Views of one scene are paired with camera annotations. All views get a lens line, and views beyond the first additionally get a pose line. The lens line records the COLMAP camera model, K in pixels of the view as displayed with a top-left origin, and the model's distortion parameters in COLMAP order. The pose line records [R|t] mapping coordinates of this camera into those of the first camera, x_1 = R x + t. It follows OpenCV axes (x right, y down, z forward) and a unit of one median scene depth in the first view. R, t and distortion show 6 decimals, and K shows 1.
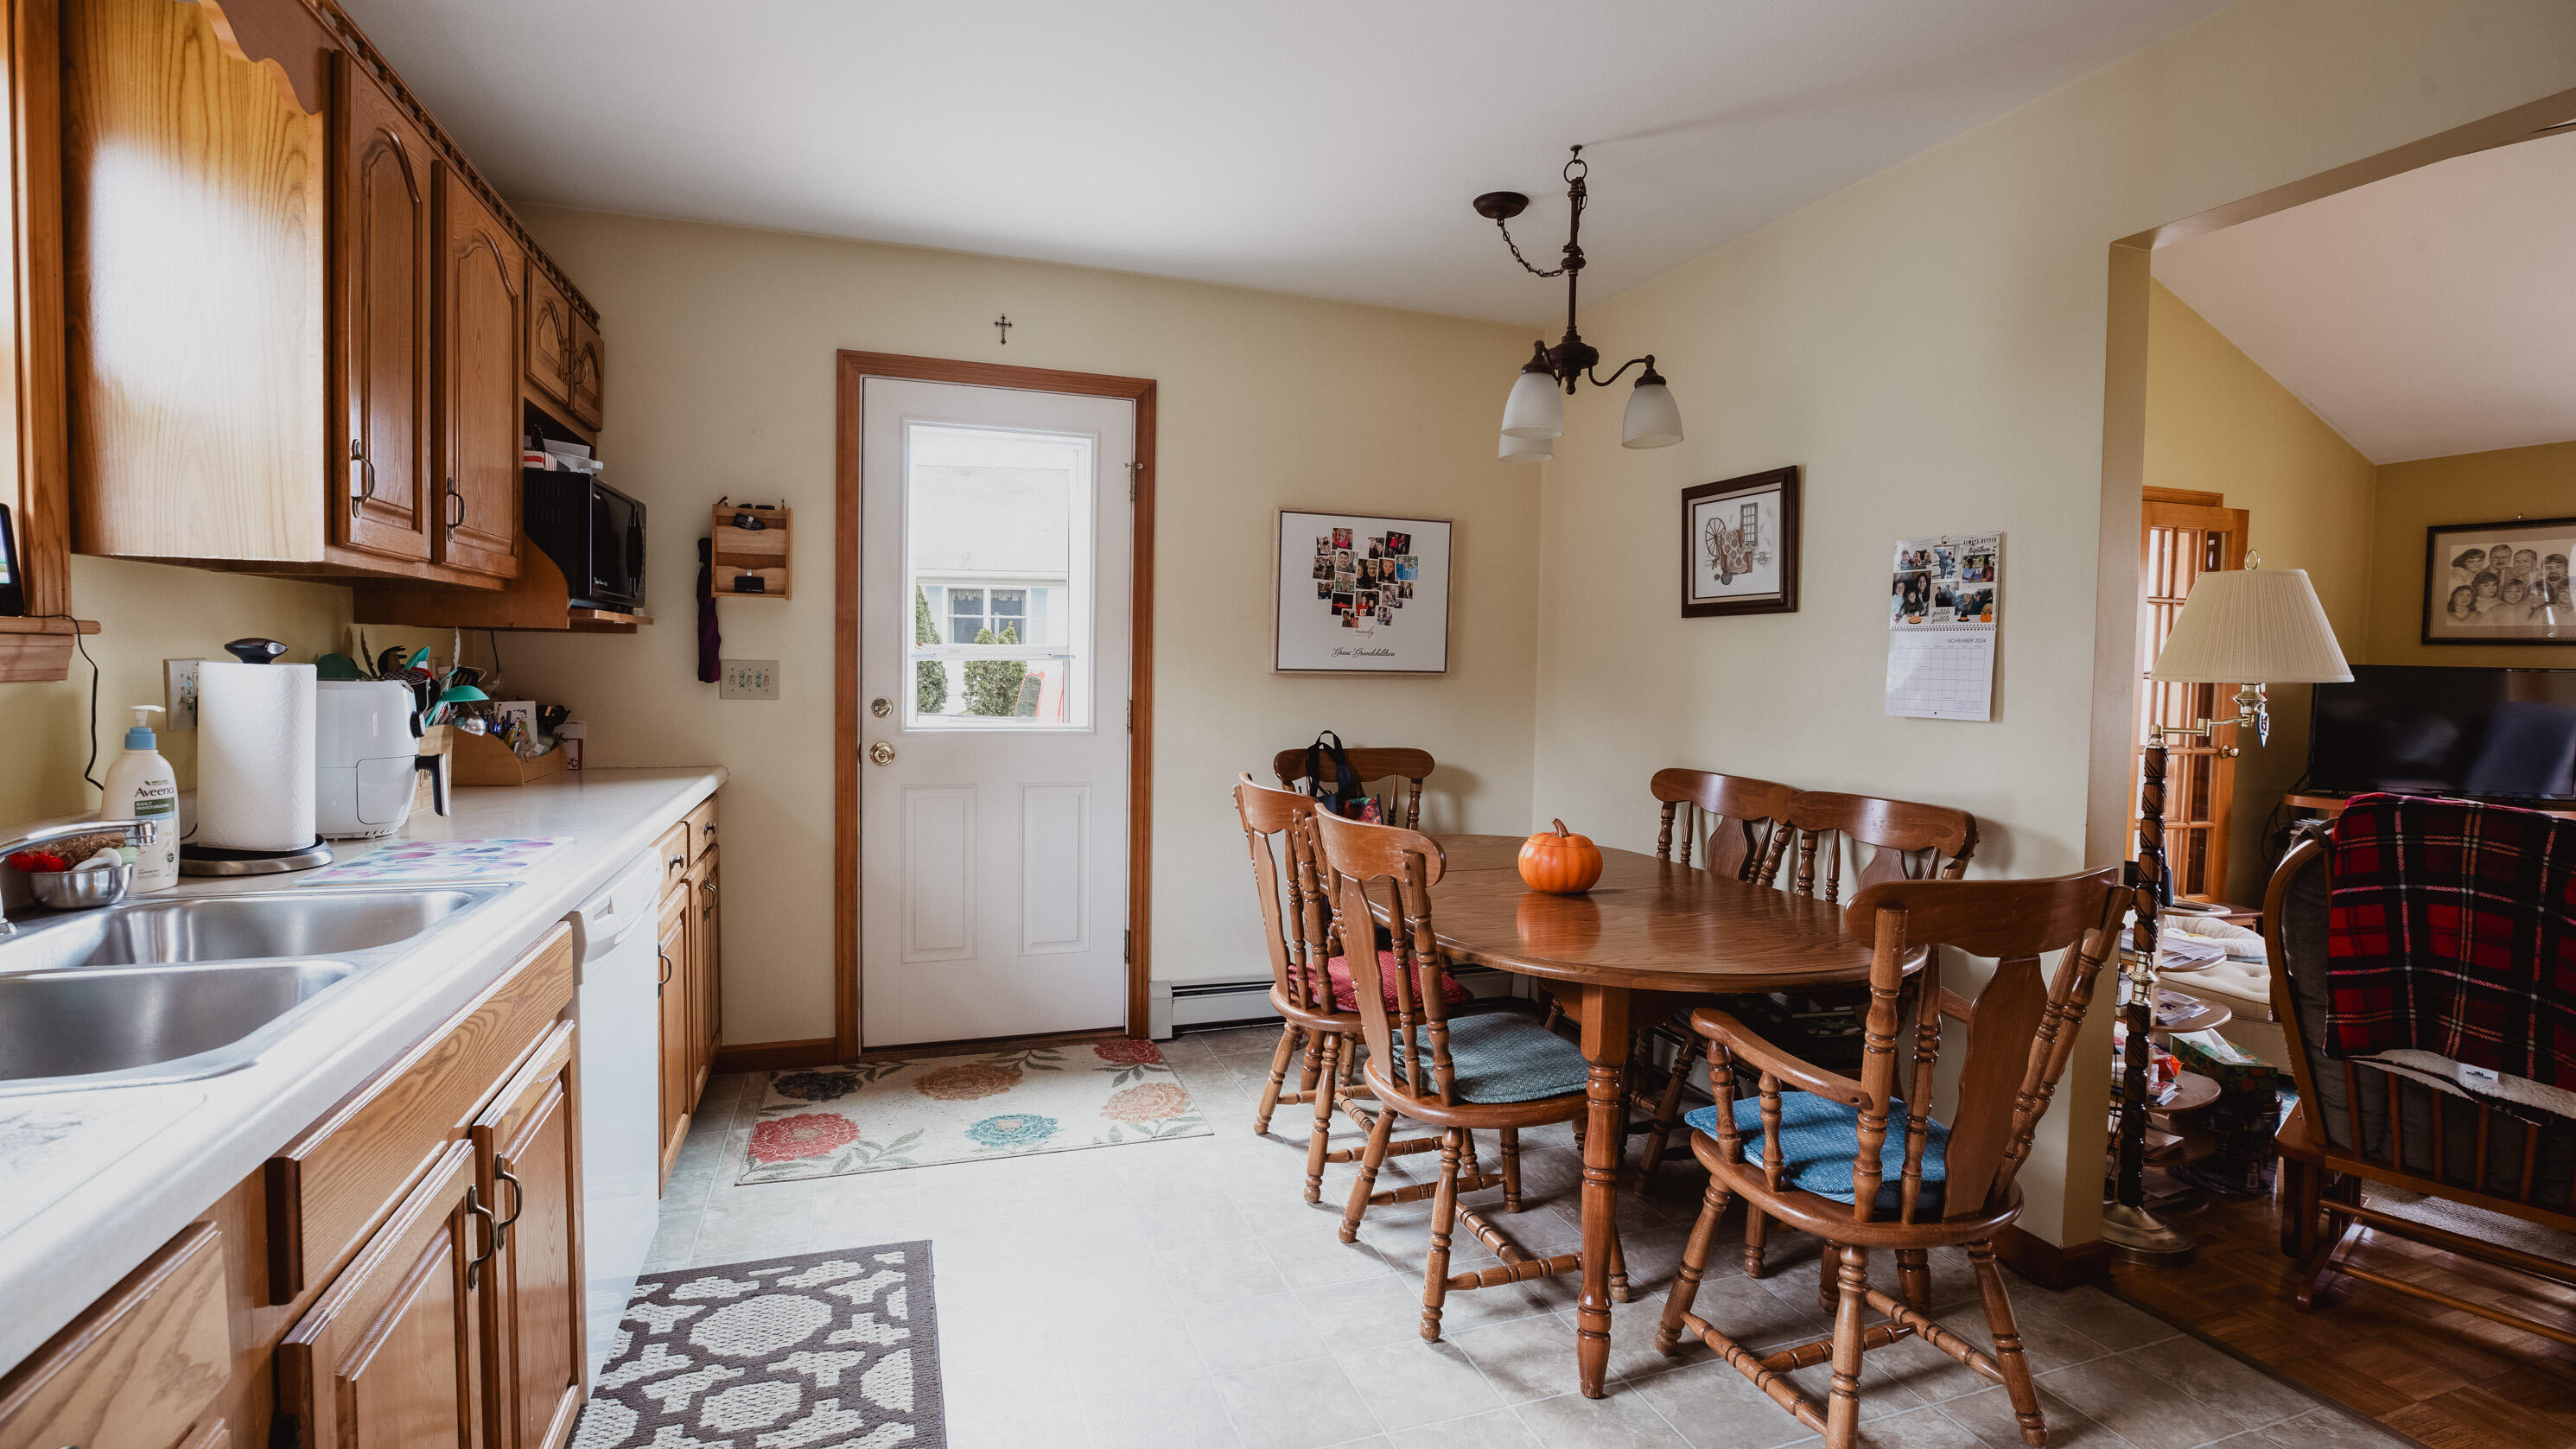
lens RADIAL K [[1172.0, 0, 1286.7], [0, 1172.0, 712.2], [0, 0, 1]] dist [-0.045169, 0.013417]
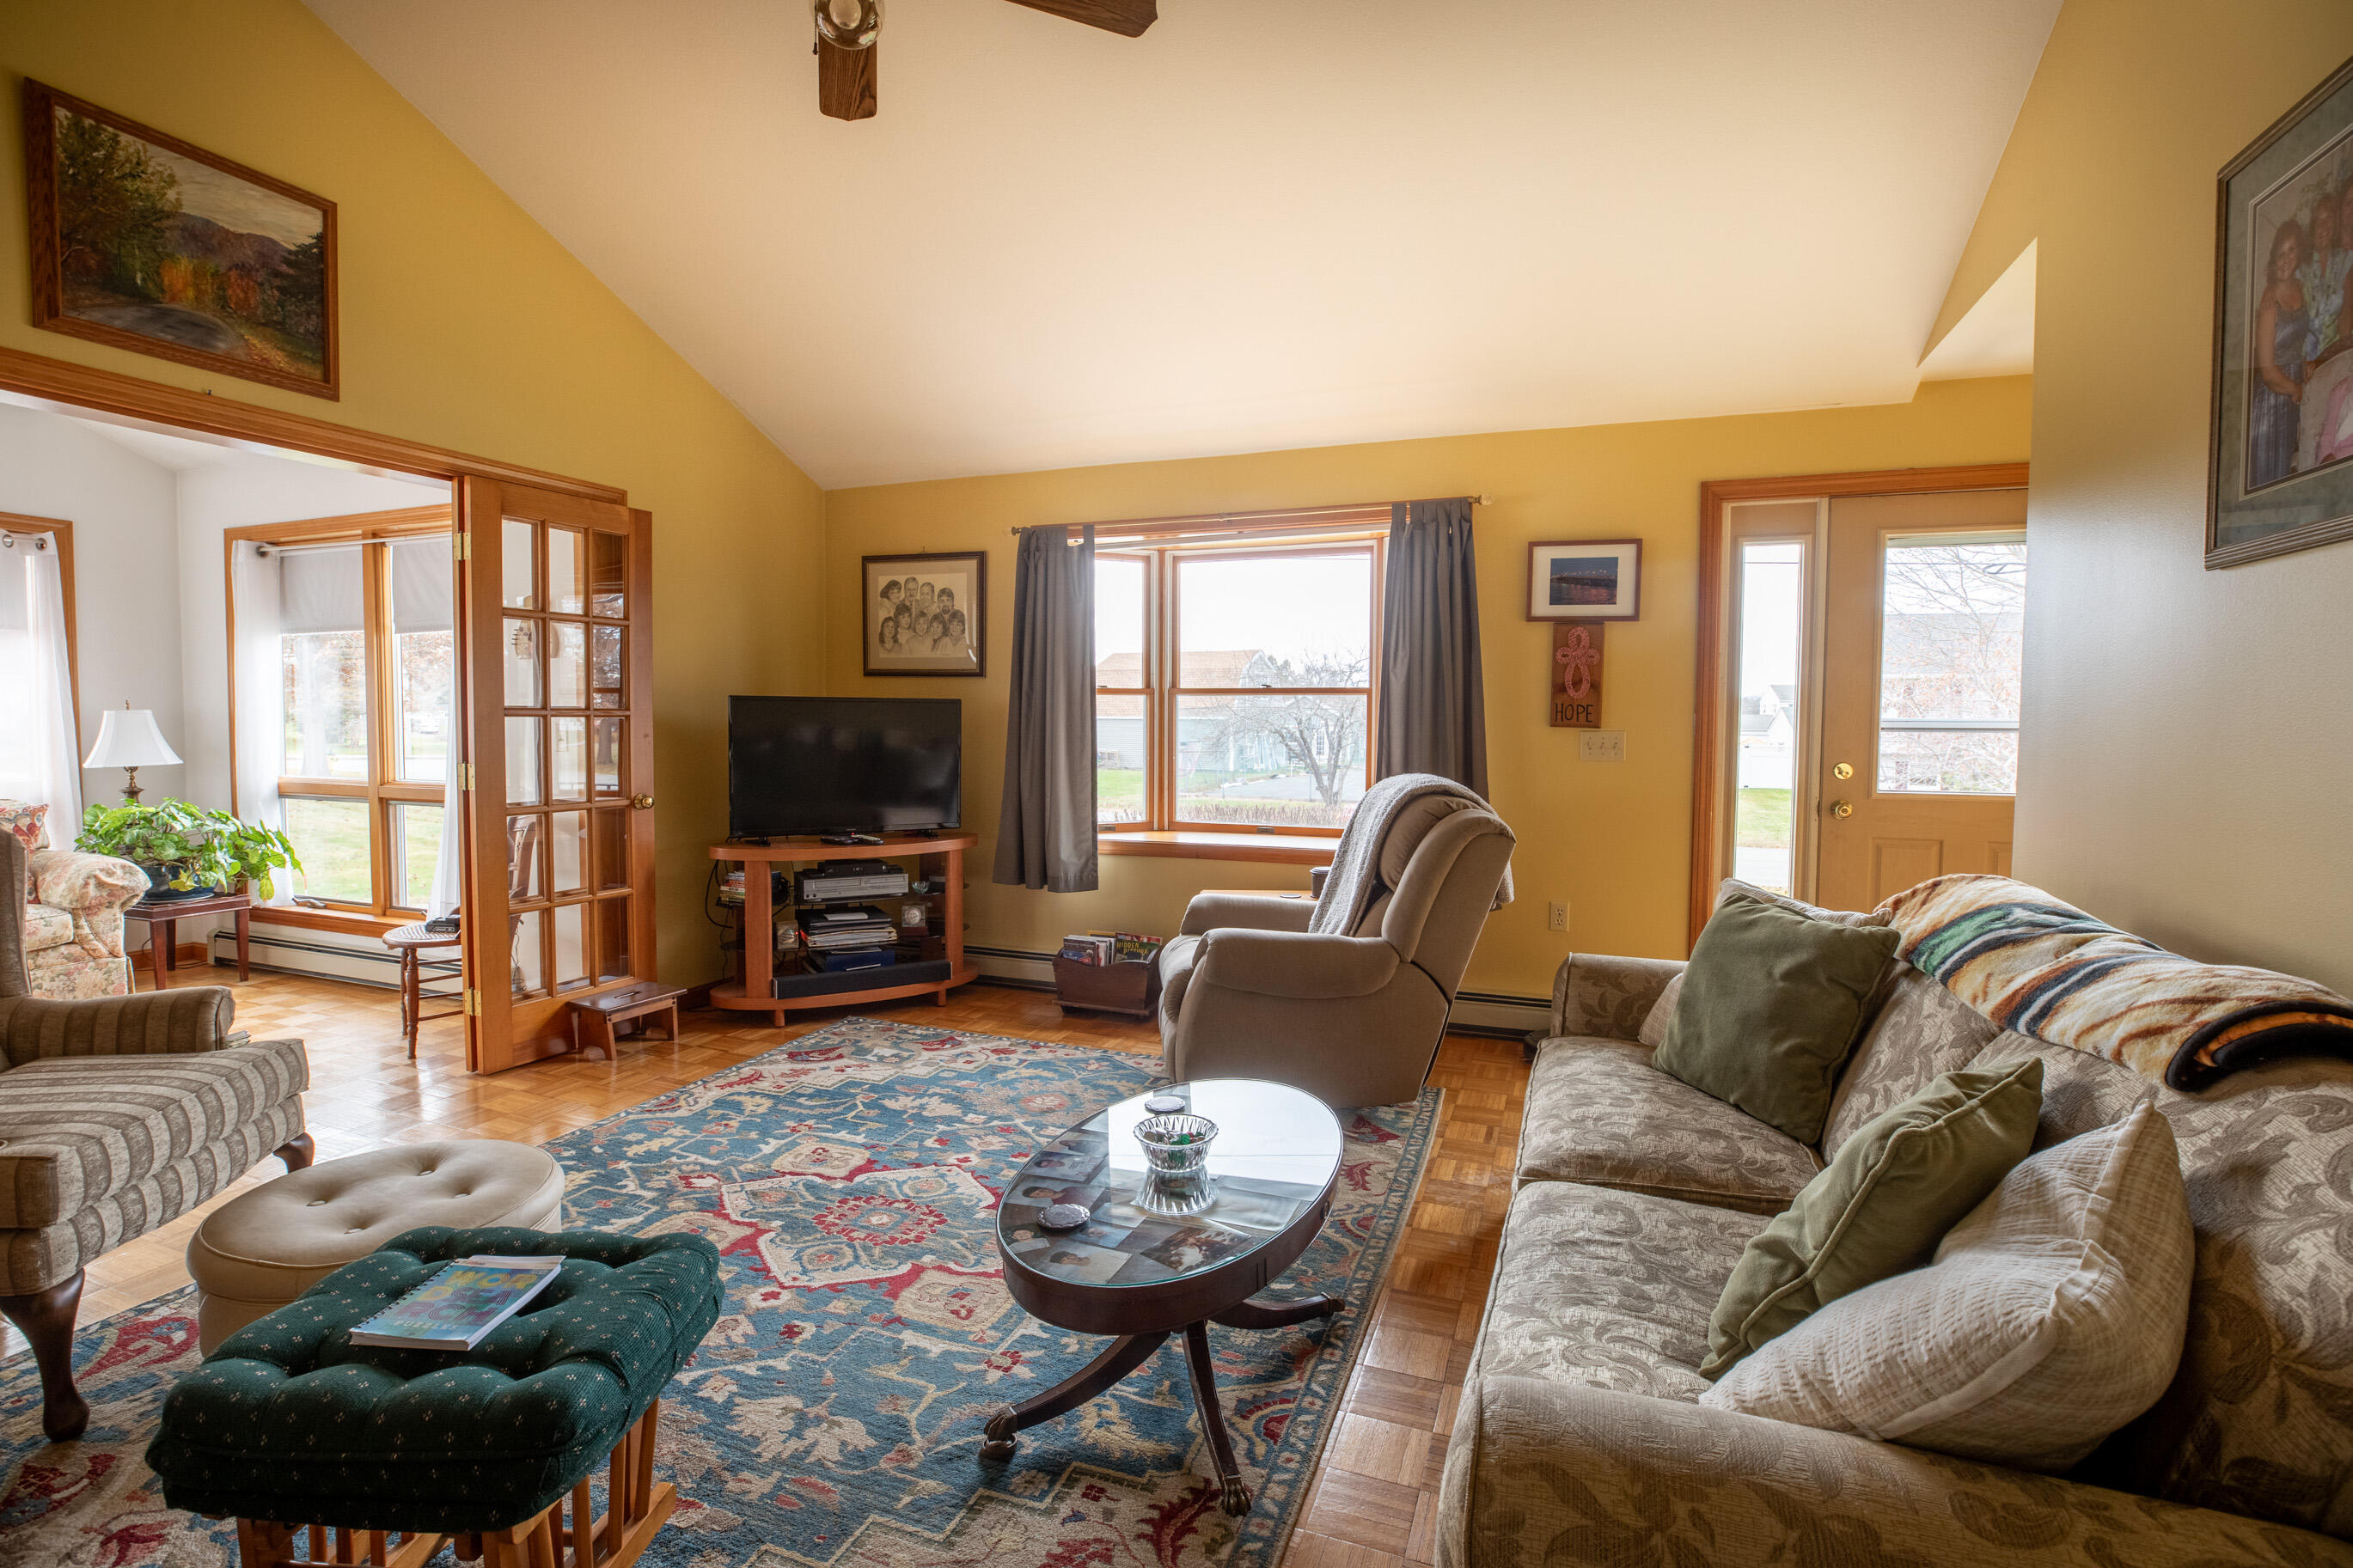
lens RADIAL K [[1073.9, 0, 1170.6], [0, 1073.9, 770.5], [0, 0, 1]] dist [-0.035602, 0.010661]
pose [[0.650984, -0.053011, 0.757238, 0.977048], [0.039777, 0.998570, 0.035710, -0.002067], [-0.758049, 0.006874, 0.652162, 0.410162]]
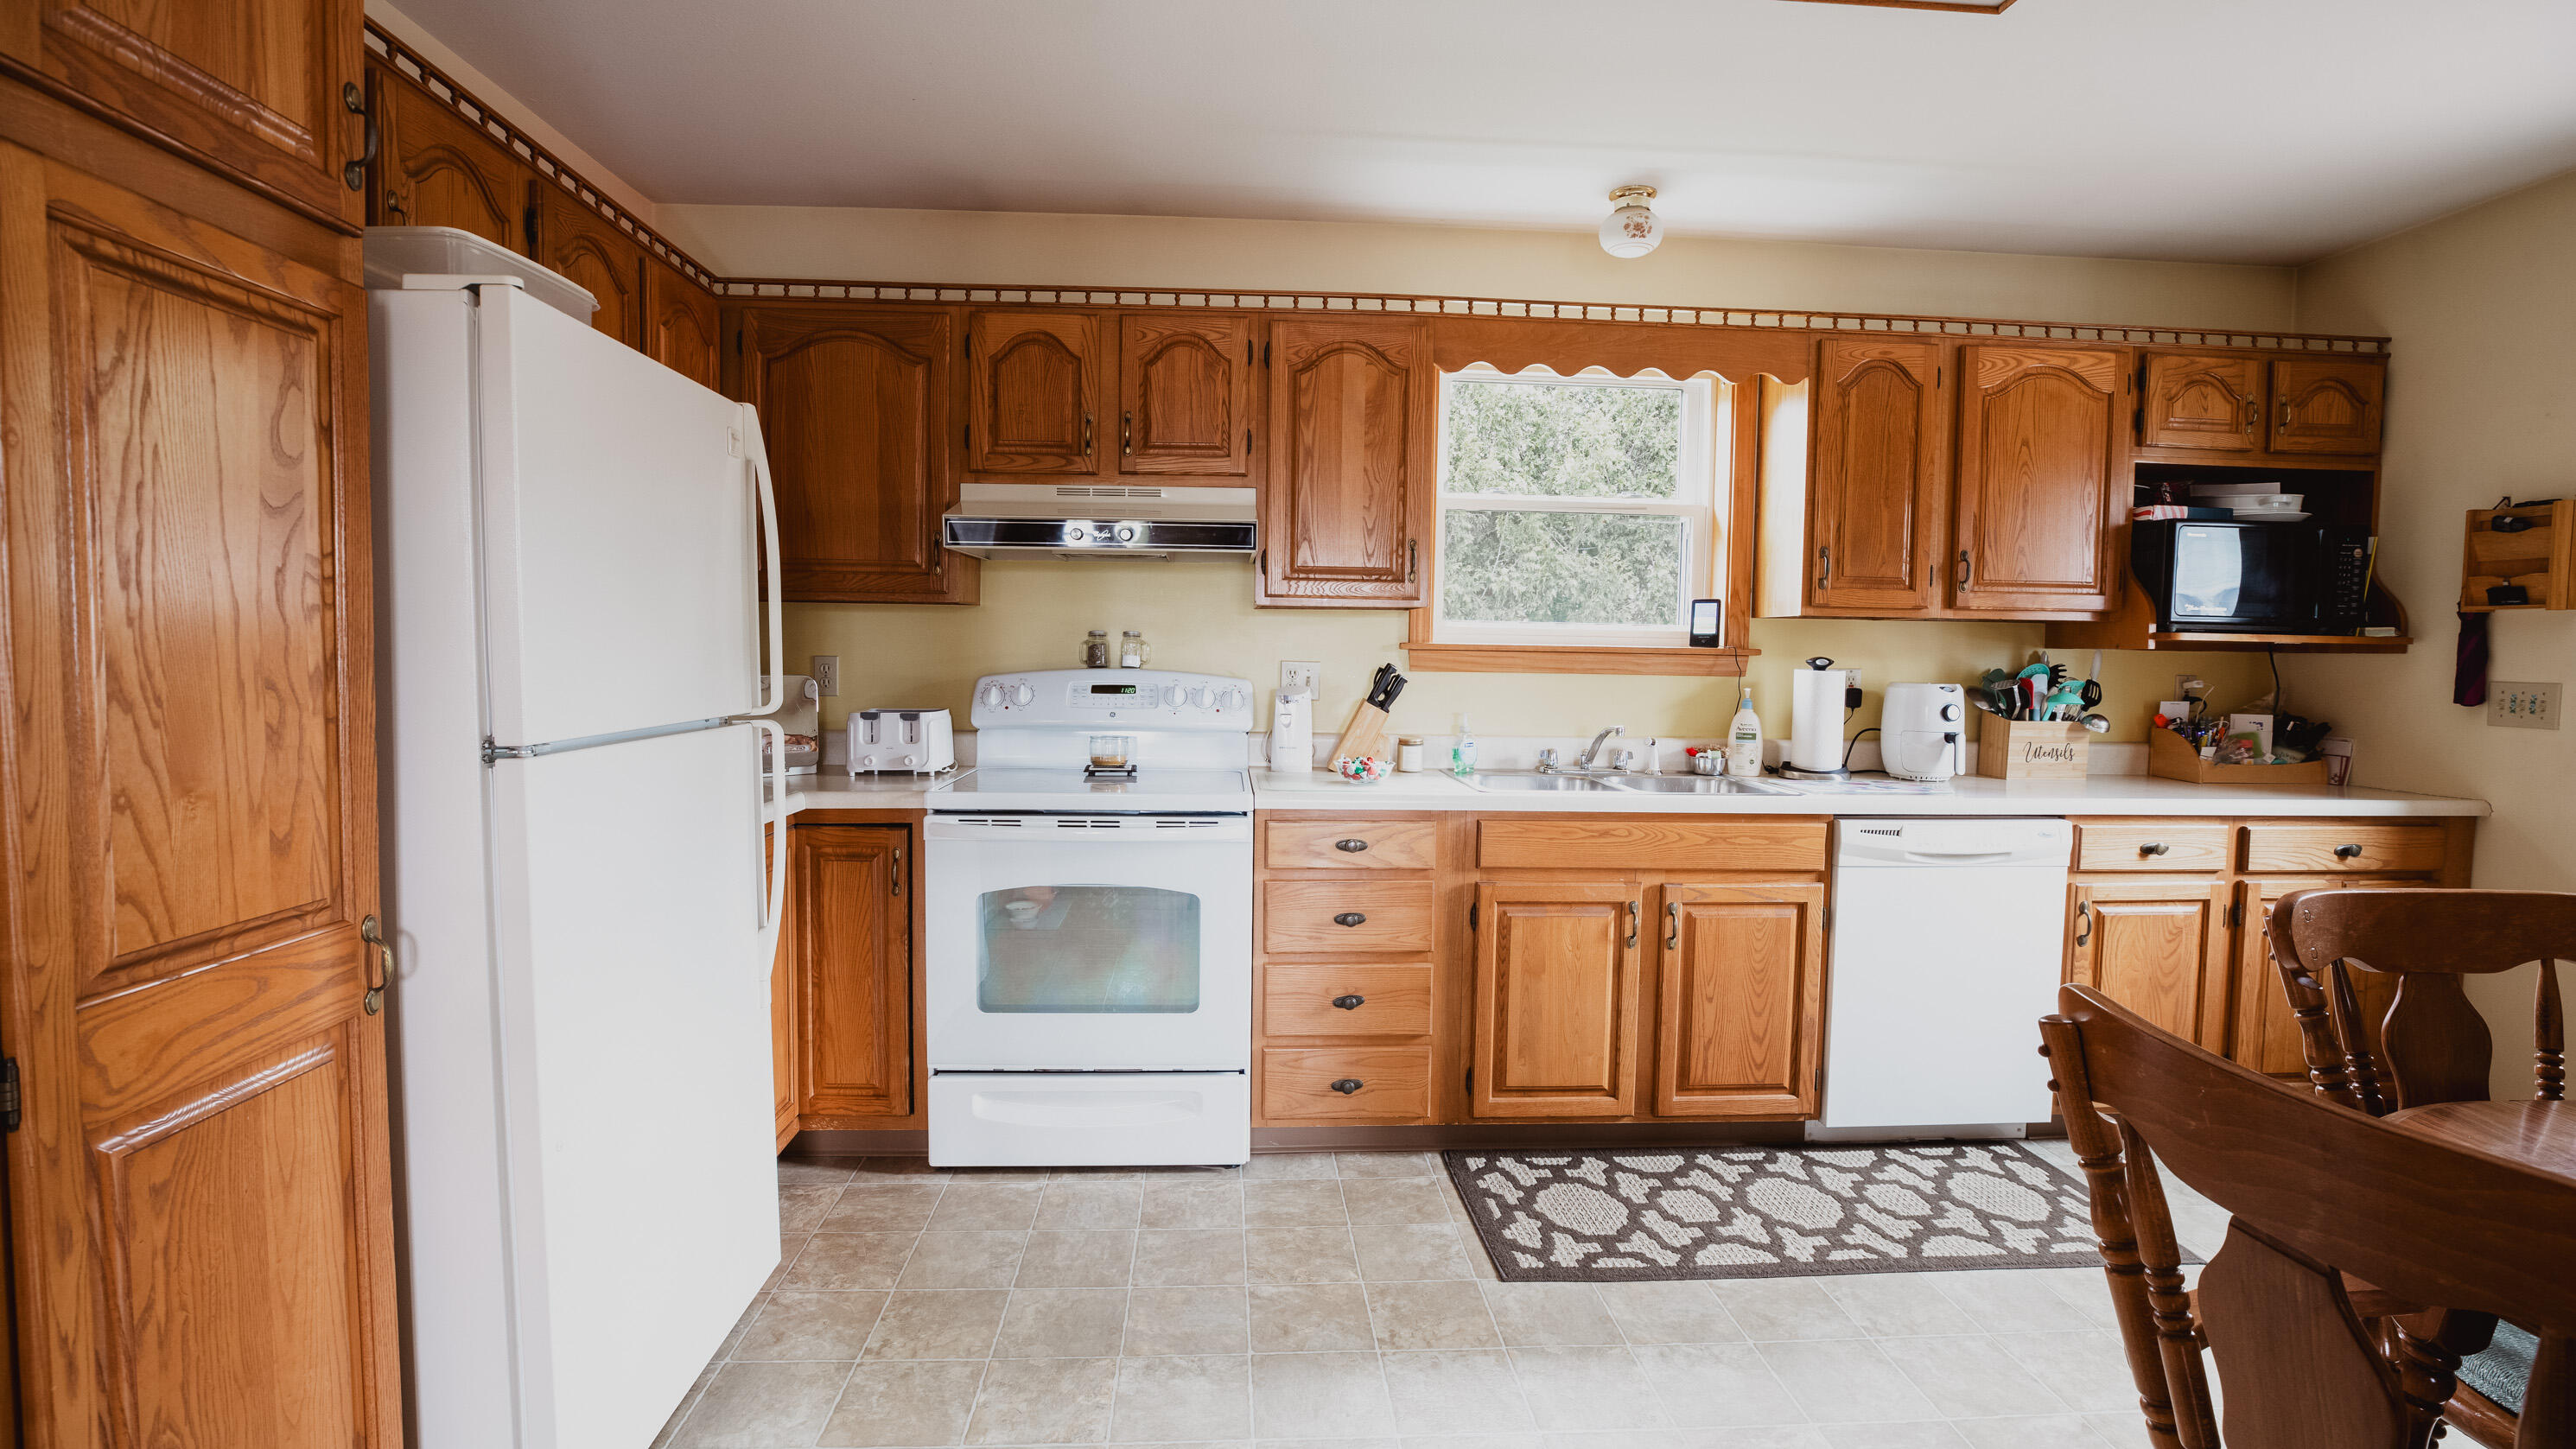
lens RADIAL K [[1175.1, 0, 1281.6], [0, 1175.1, 712.3], [0, 0, 1]] dist [-0.041076, 0.014143]
pose [[-0.280501, 0.027718, -0.959453, 0.771805], [-0.063218, 0.996879, 0.047282, -0.005517], [0.957770, 0.073918, -0.277873, 0.448208]]
